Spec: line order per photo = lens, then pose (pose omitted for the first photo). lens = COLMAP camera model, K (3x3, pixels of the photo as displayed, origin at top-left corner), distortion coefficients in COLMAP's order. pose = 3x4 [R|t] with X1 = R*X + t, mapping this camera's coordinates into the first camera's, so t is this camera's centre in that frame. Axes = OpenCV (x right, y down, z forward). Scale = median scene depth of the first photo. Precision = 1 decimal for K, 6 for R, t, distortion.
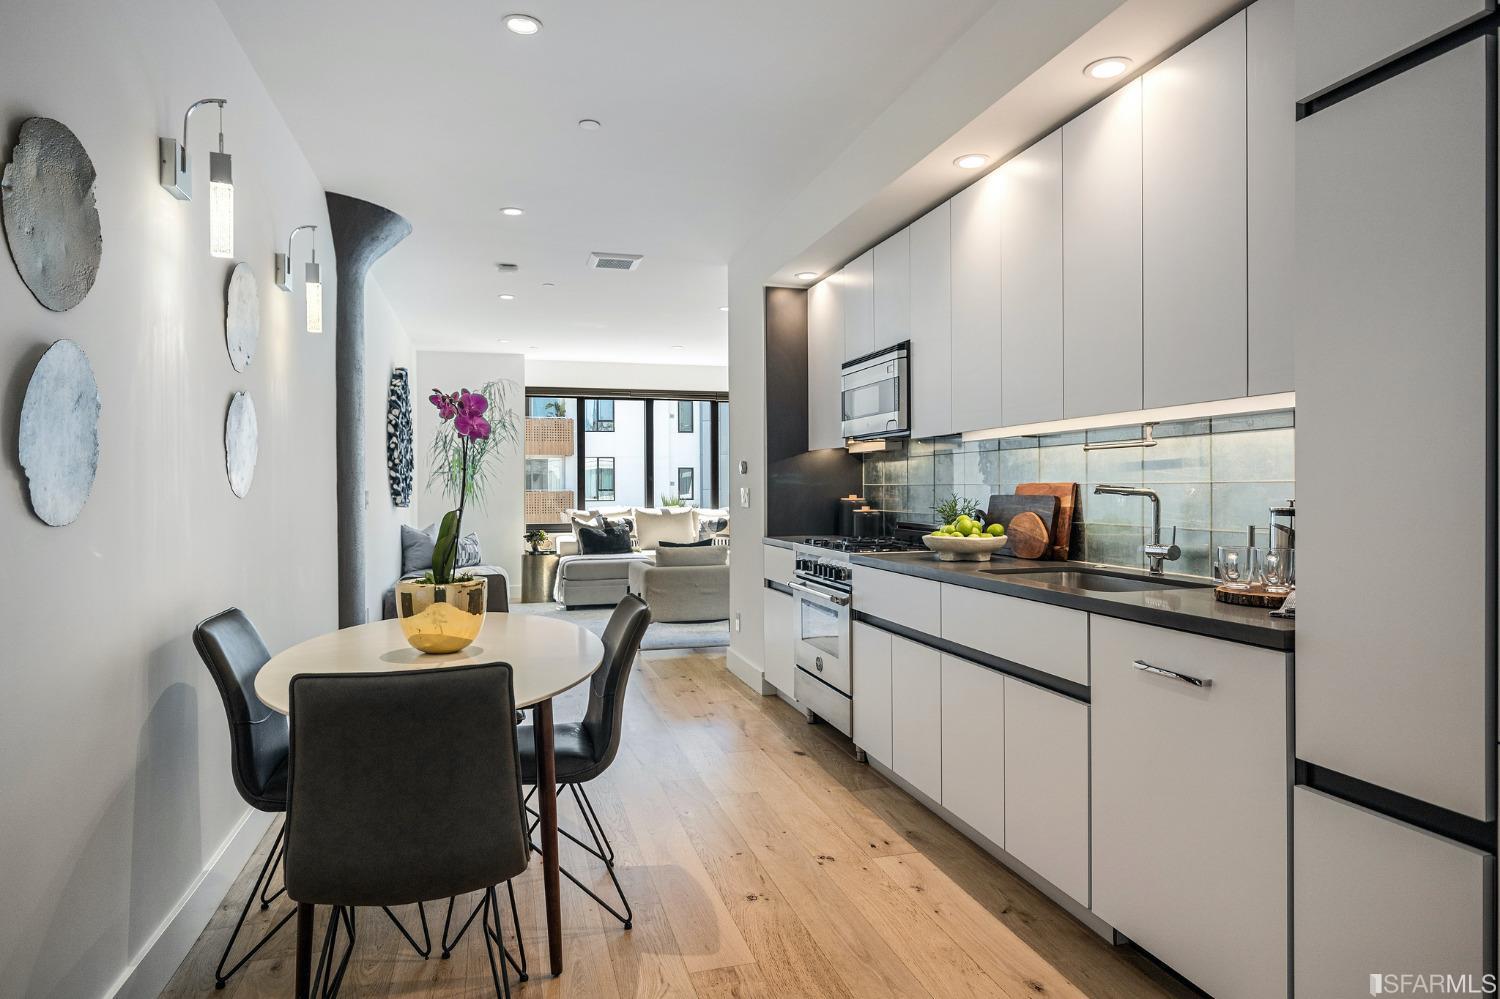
lens RADIAL K [[859.0, 0, 750.4], [0, 859.0, 482.0], [0, 0, 1]] dist [-0.004523, -0.001025]
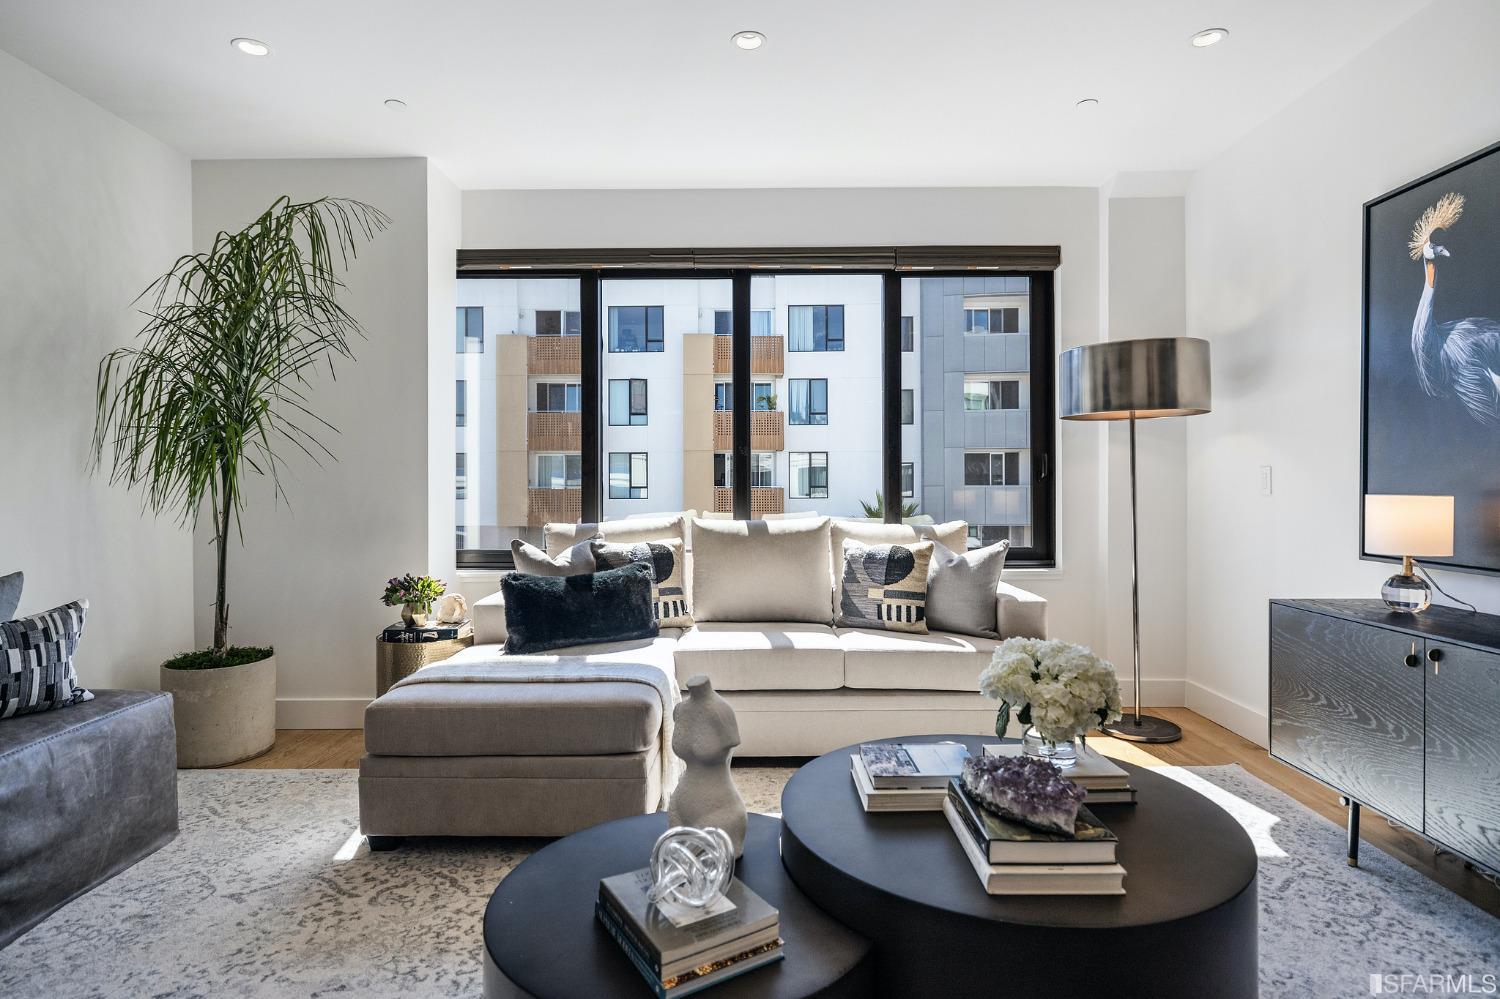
lens RADIAL K [[760.0, 0, 750.0], [0, 760.0, 499.5], [0, 0, 1]] dist [-0.003927, -0.000743]
pose [[0.957612, 0.002391, -0.288051, 0.000326], [0.004517, 0.999718, 0.023316, 0.013699], [0.288025, -0.023629, 0.957331, 0.715448]]
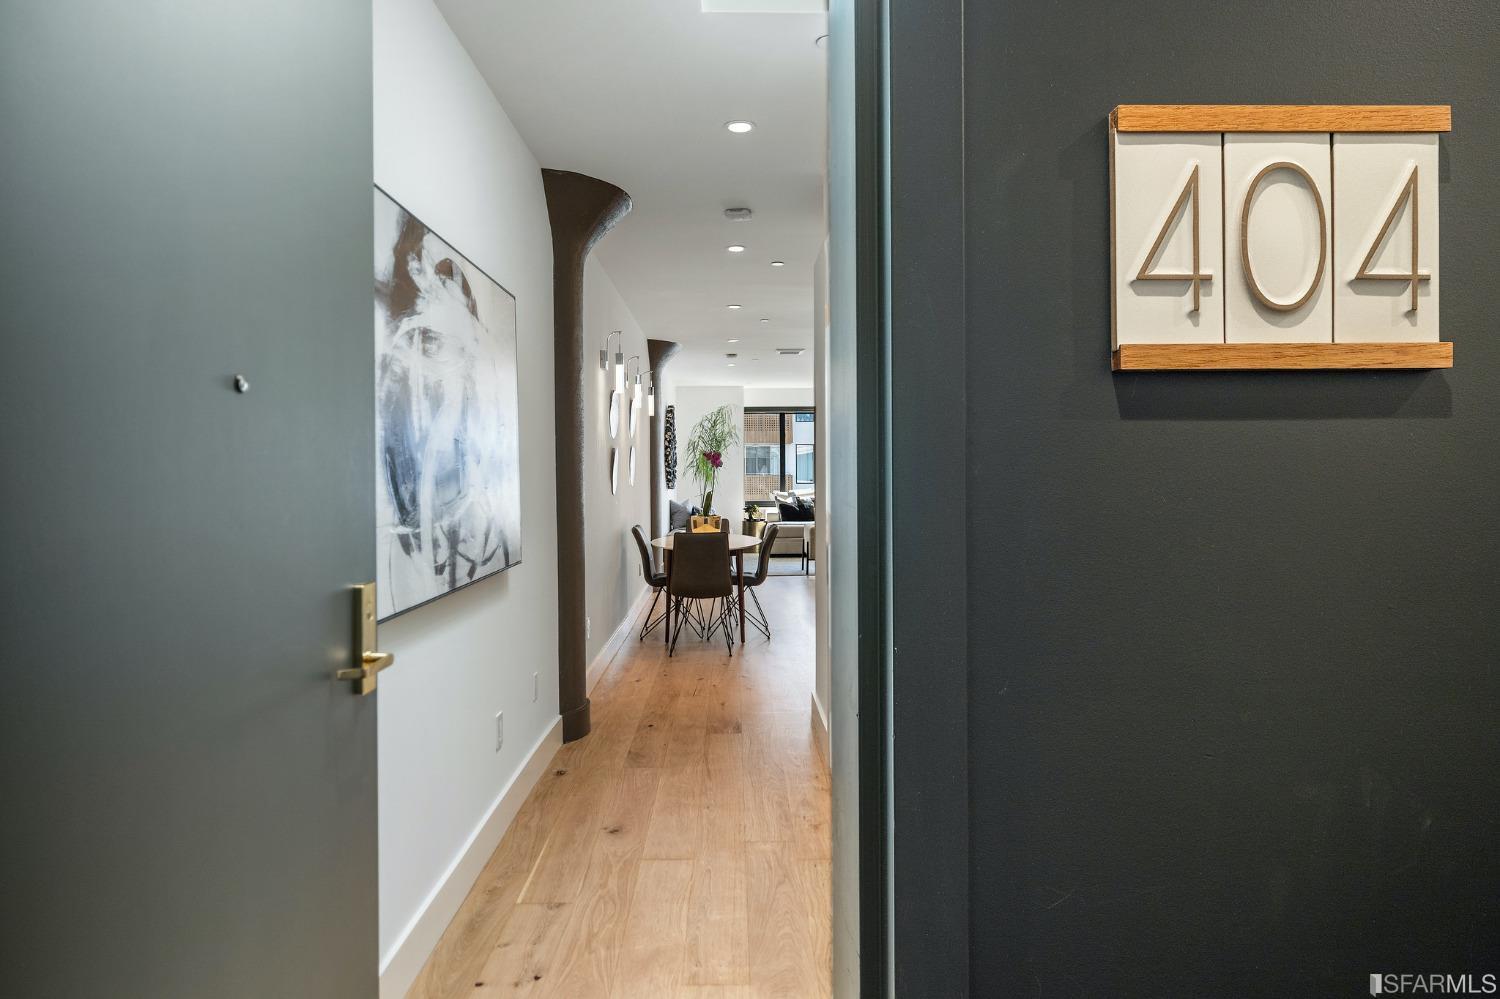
lens RADIAL K [[859.0, 0, 750.4], [0, 859.0, 482.0], [0, 0, 1]] dist [-0.004523, -0.001025]
pose [[0.966102, 0.005864, -0.258093, 0.131366], [-0.000362, 0.999772, 0.021358, -0.015192], [0.258160, -0.020541, 0.965884, -0.434706]]
